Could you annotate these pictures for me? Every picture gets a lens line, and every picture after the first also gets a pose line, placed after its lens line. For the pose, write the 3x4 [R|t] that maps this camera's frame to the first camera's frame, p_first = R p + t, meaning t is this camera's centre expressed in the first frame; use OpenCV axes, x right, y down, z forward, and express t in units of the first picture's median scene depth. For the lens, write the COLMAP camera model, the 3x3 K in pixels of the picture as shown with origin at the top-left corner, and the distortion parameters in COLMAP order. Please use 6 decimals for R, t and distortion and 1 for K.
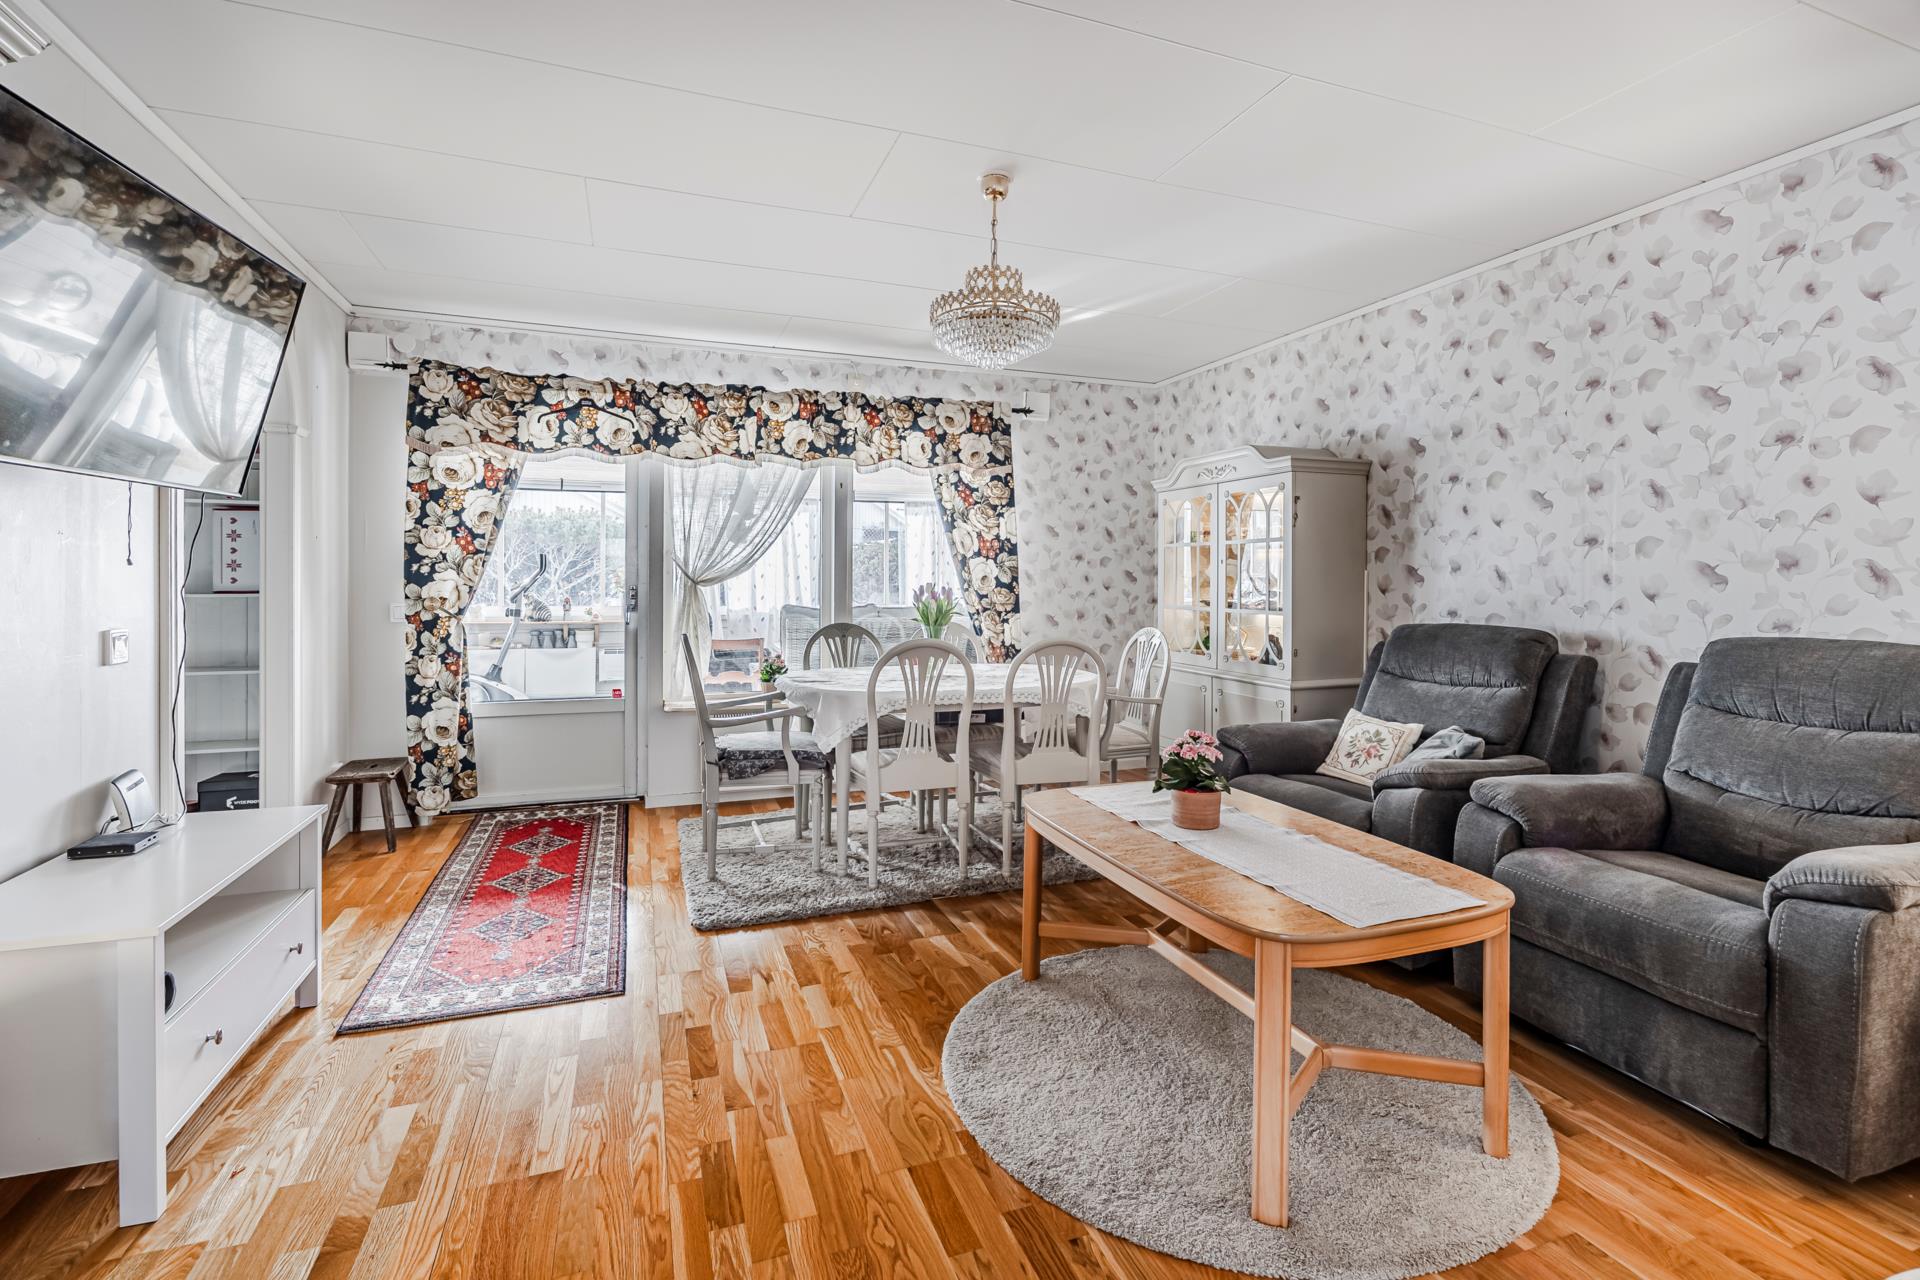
lens RADIAL K [[909.1, 0, 963.8], [0, 909.1, 586.0], [0, 0, 1]] dist [0.017303, 0.000084]
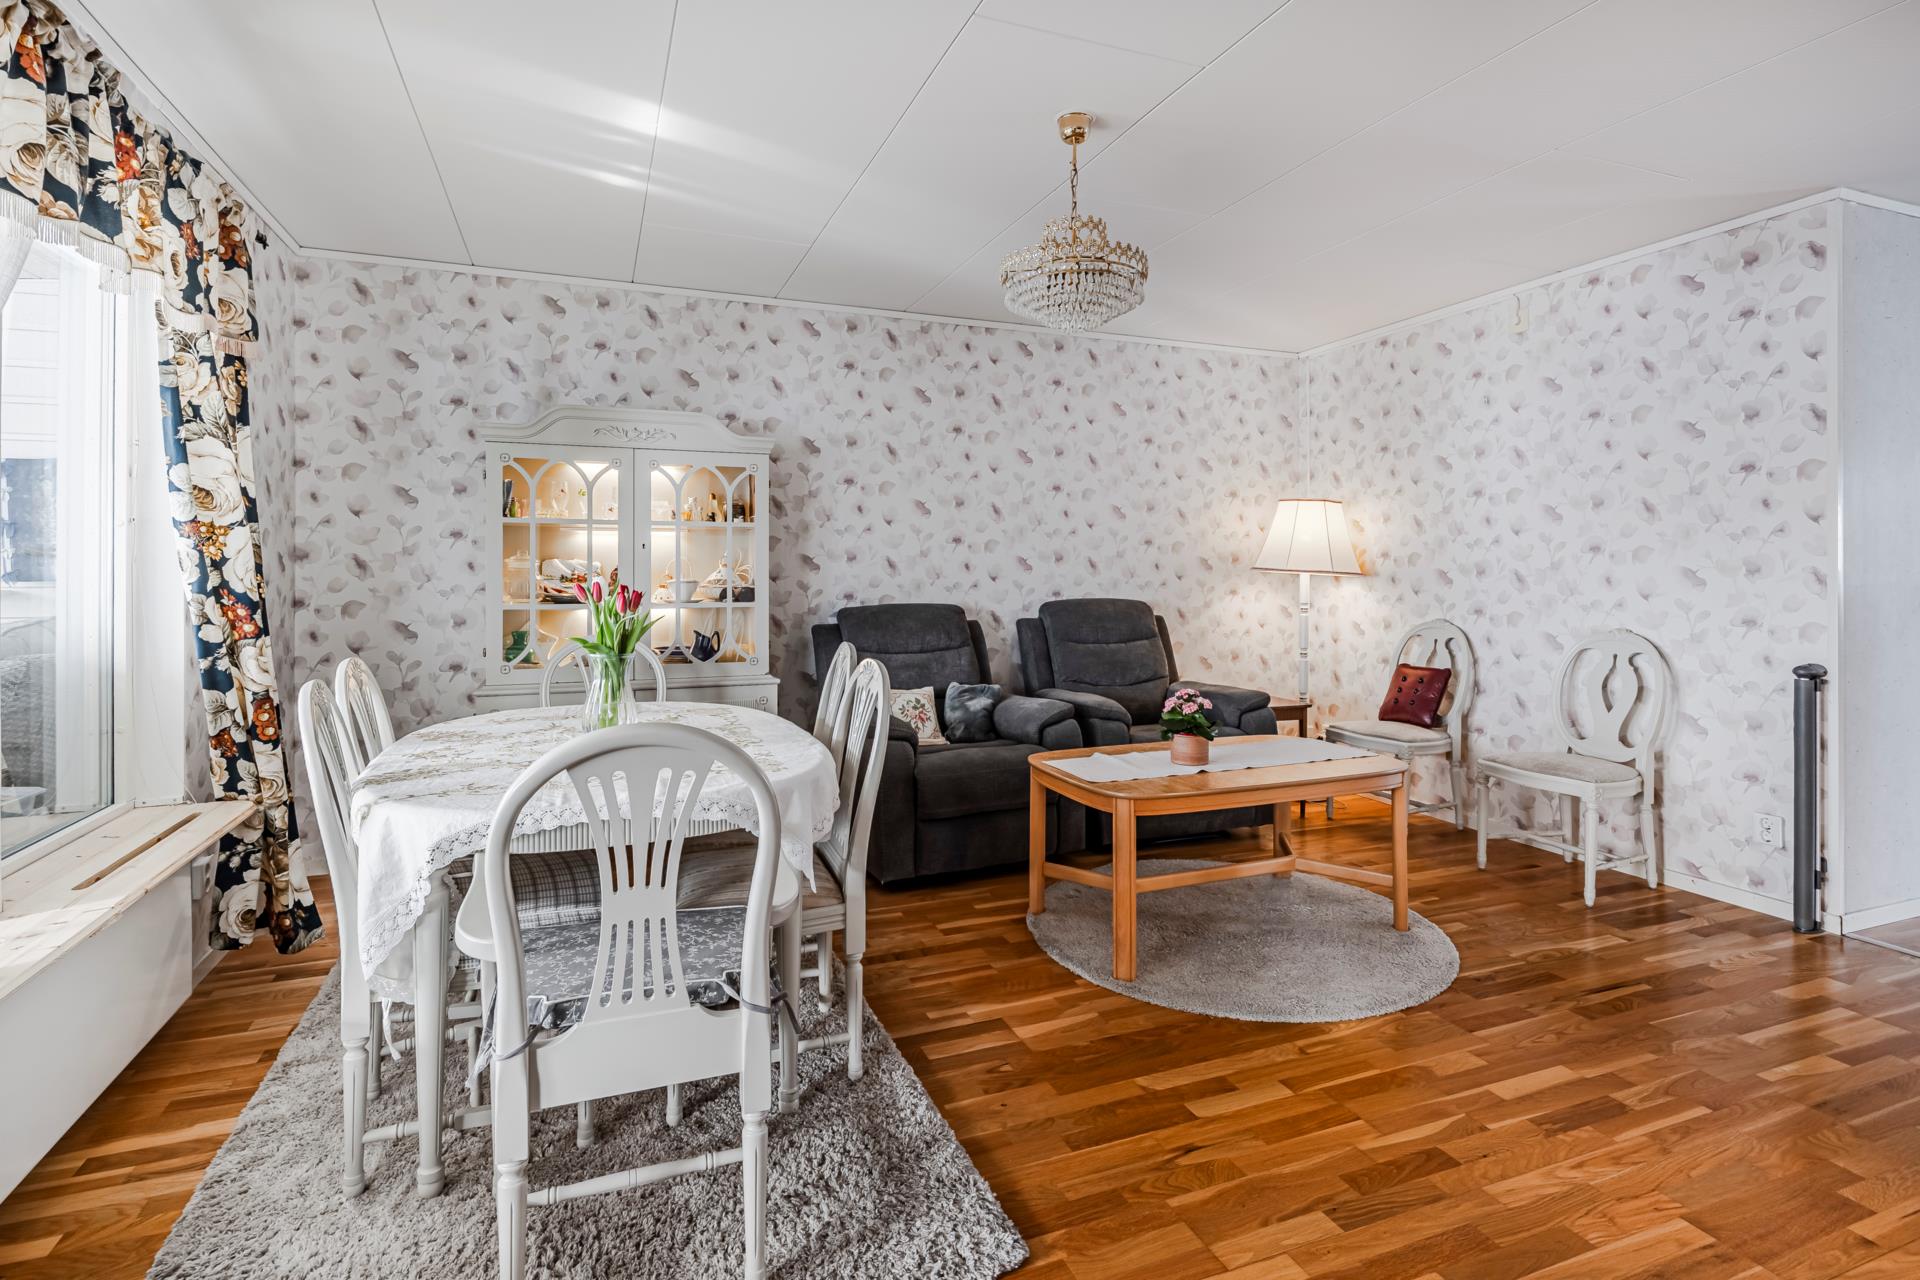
lens RADIAL K [[962.2, 0, 970.6], [0, 962.2, 569.8], [0, 0, 1]] dist [-0.004779, -0.001211]
pose [[-0.035973, 0.000389, 0.999353, -0.762965], [0.009681, 0.999953, -0.000041, -0.002762], [-0.999306, 0.009673, -0.035975, 0.975334]]
